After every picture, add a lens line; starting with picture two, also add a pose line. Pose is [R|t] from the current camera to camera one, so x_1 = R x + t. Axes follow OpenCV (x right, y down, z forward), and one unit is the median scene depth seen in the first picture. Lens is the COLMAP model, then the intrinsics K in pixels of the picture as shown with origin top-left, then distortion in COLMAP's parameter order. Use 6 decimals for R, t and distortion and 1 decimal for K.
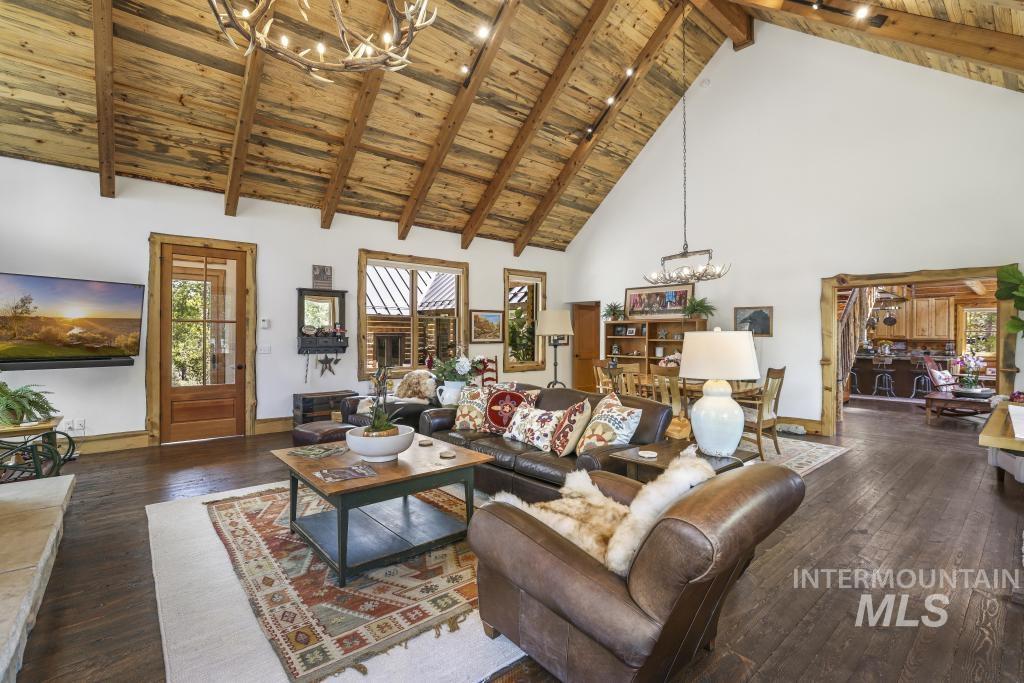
lens RADIAL K [[452.6, 0, 507.8], [0, 452.6, 338.3], [0, 0, 1]] dist [-0.013929, 0.002781]
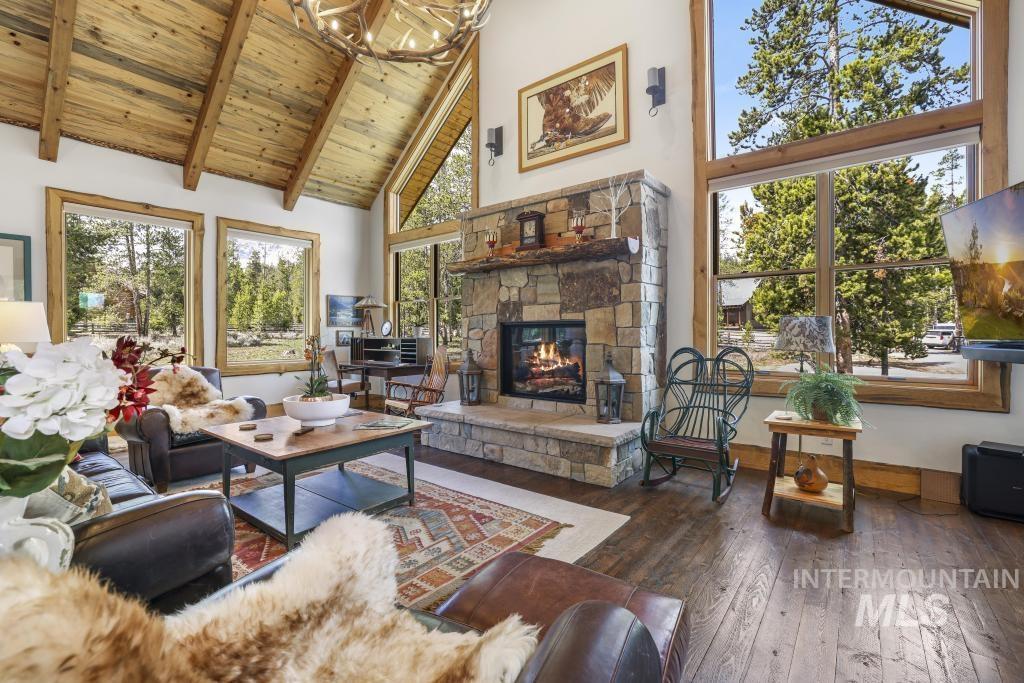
lens RADIAL K [[452.6, 0, 509.1], [0, 452.6, 342.3], [0, 0, 1]] dist [-0.013929, 0.002781]
pose [[-0.981082, -0.005706, -0.193507, -0.473276], [-0.011282, 0.999552, 0.027723, 0.036432], [0.193262, 0.029381, -0.980707, 1.934931]]
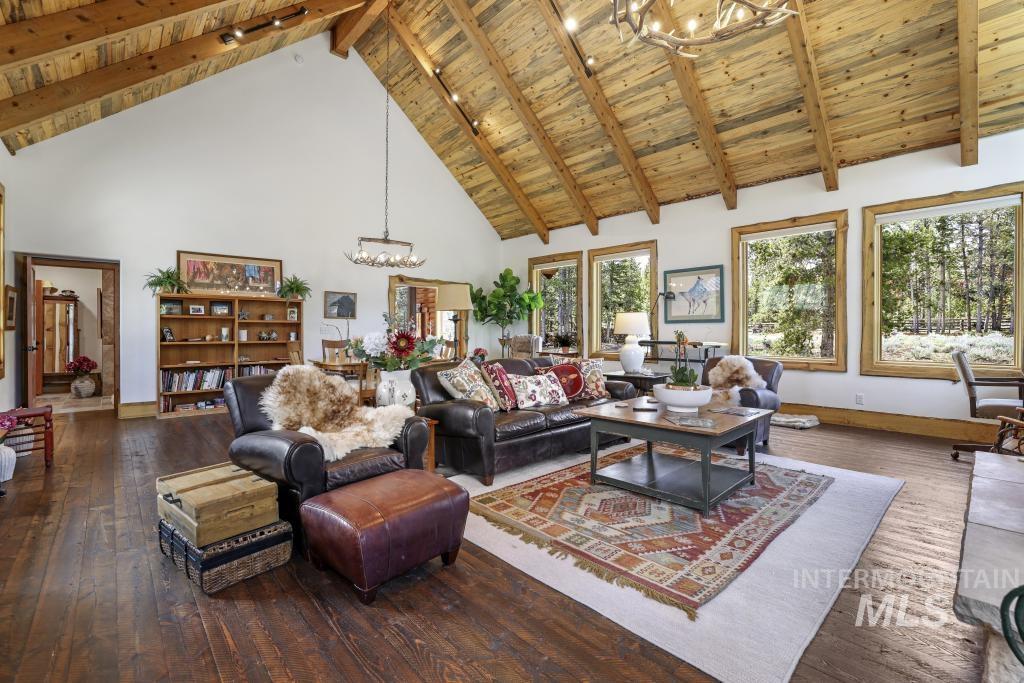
lens RADIAL K [[452.6, 0, 508.2], [0, 452.6, 332.5], [0, 0, 1]] dist [-0.013929, 0.002781]
pose [[-0.042040, -0.010895, 0.999057, -1.304547], [0.006742, 0.999915, 0.011189, 0.046301], [-0.999093, 0.007206, -0.041963, 1.371664]]
